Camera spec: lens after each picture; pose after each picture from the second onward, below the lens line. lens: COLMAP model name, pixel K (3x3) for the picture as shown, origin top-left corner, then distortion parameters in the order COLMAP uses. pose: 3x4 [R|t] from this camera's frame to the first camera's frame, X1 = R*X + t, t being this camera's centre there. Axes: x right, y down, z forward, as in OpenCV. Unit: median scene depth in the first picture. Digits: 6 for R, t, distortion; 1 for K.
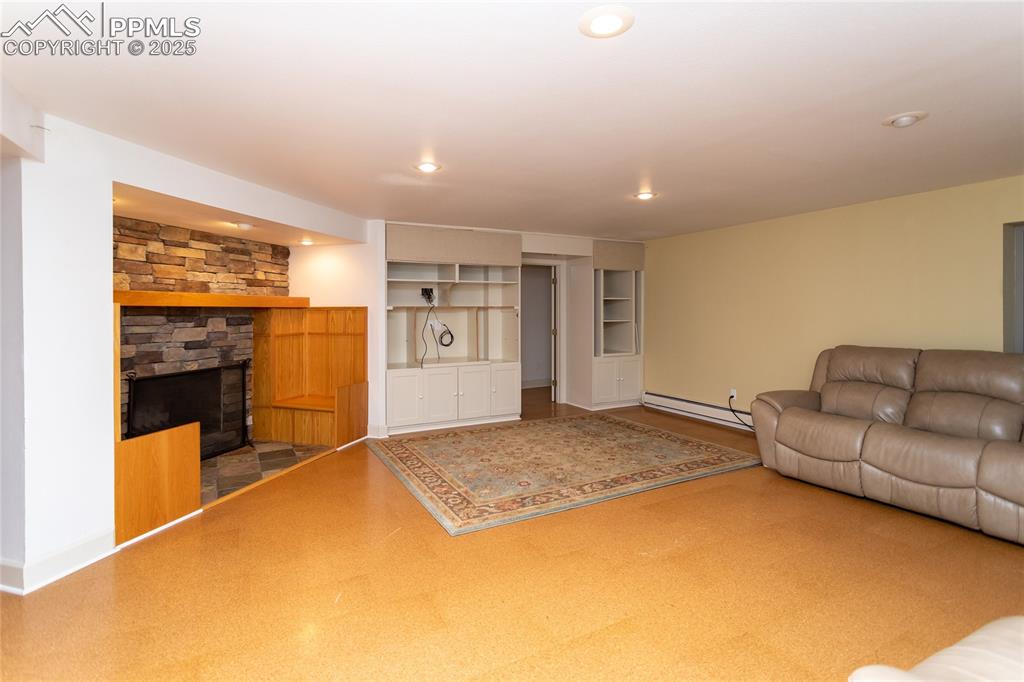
lens RADIAL K [[495.9, 0, 493.3], [0, 495.9, 321.2], [0, 0, 1]] dist [-0.001321, 0.000416]
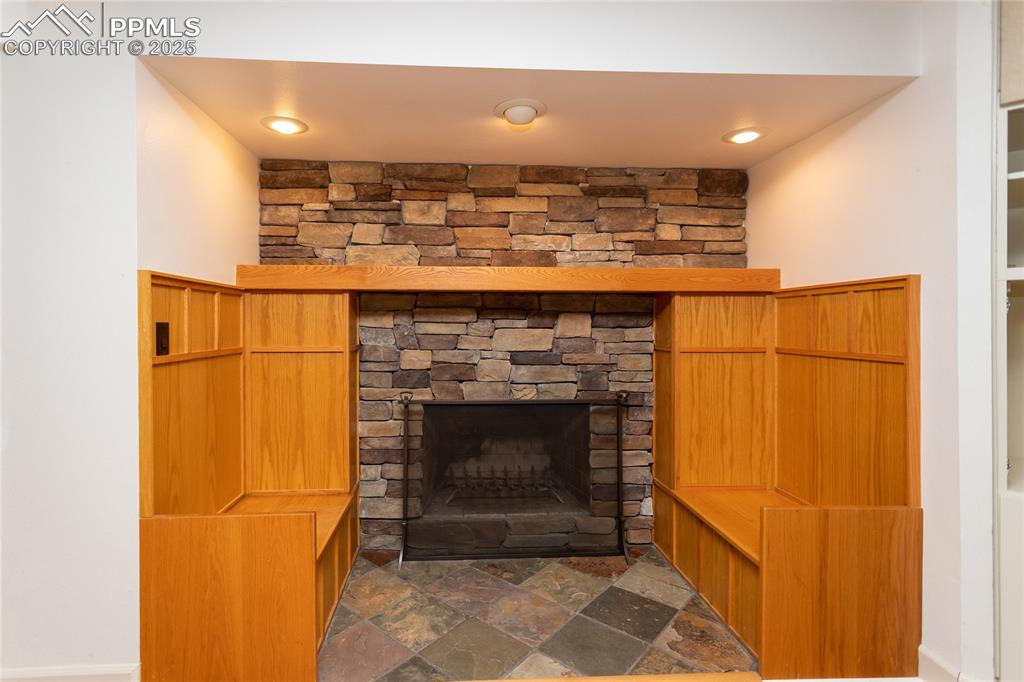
lens RADIAL K [[495.9, 0, 493.3], [0, 495.9, 321.2], [0, 0, 1]] dist [-0.001321, 0.000416]
pose [[0.346317, -0.004455, -0.938107, -0.053649], [-0.021980, 0.999676, -0.012862, 0.011916], [0.937860, 0.025074, 0.346107, 0.717676]]
